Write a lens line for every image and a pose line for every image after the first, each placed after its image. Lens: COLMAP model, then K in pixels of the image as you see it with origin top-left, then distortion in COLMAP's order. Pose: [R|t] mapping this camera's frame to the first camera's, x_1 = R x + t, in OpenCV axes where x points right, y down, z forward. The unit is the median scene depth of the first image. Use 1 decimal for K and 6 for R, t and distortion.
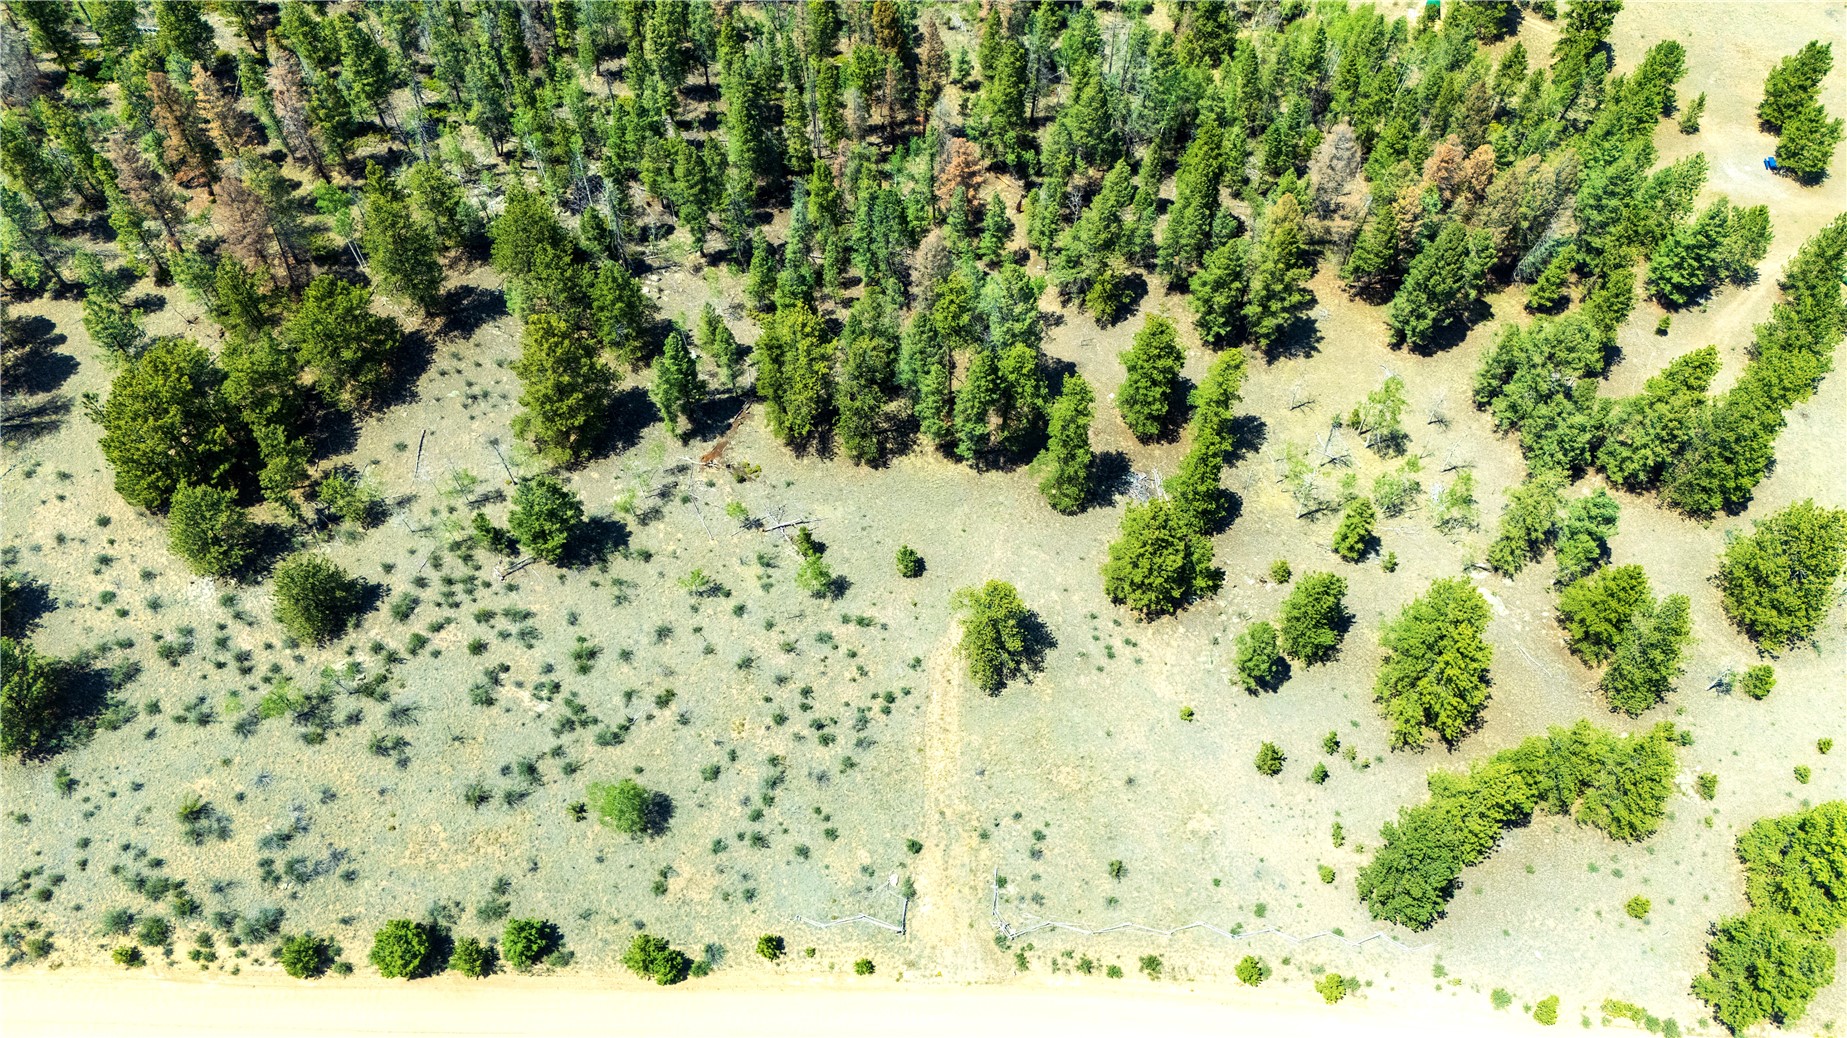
lens RADIAL K [[1351.9, 0, 923.1], [0, 1351.9, 516.3], [0, 0, 1]] dist [0.083935, -0.080998]
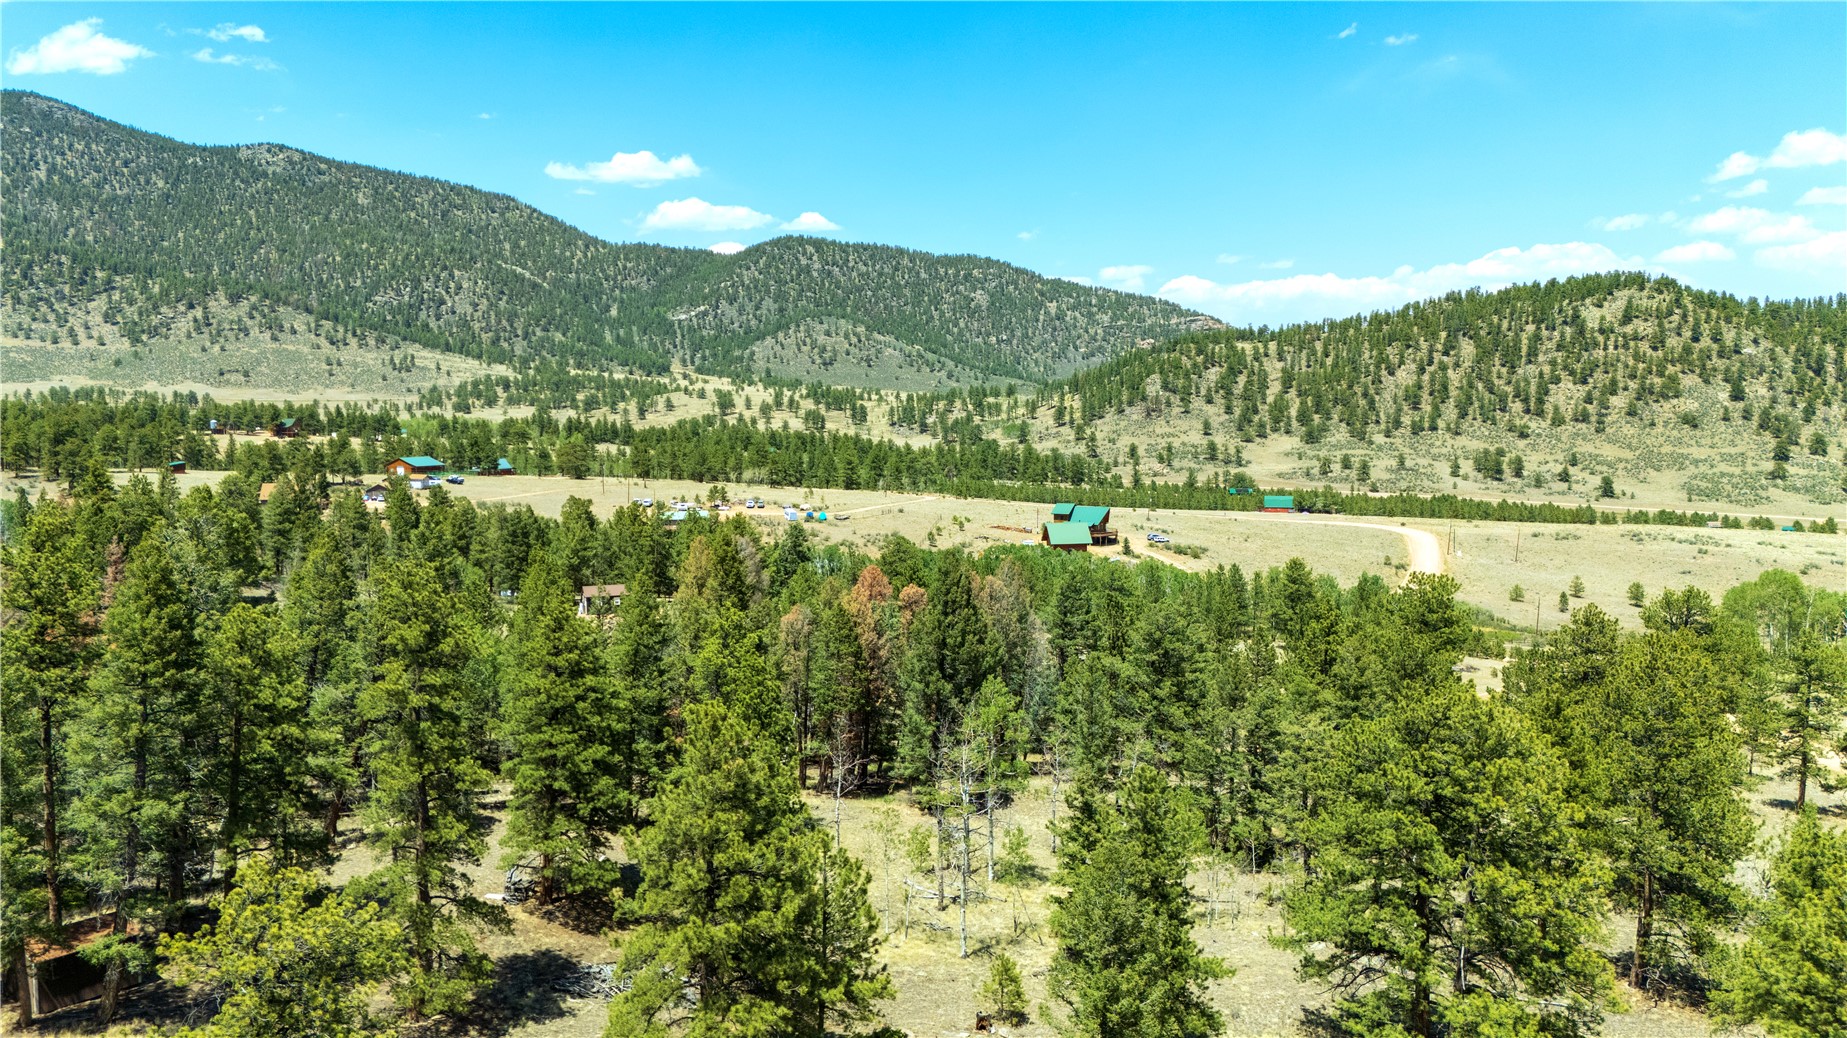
lens RADIAL K [[1351.9, 0, 923.1], [0, 1351.9, 516.3], [0, 0, 1]] dist [0.083935, -0.080998]
pose [[0.830618, -0.026572, 0.556209, 0.010092], [0.454073, 0.610502, -0.648926, 0.212491], [-0.322323, 0.791569, 0.519160, 0.671429]]
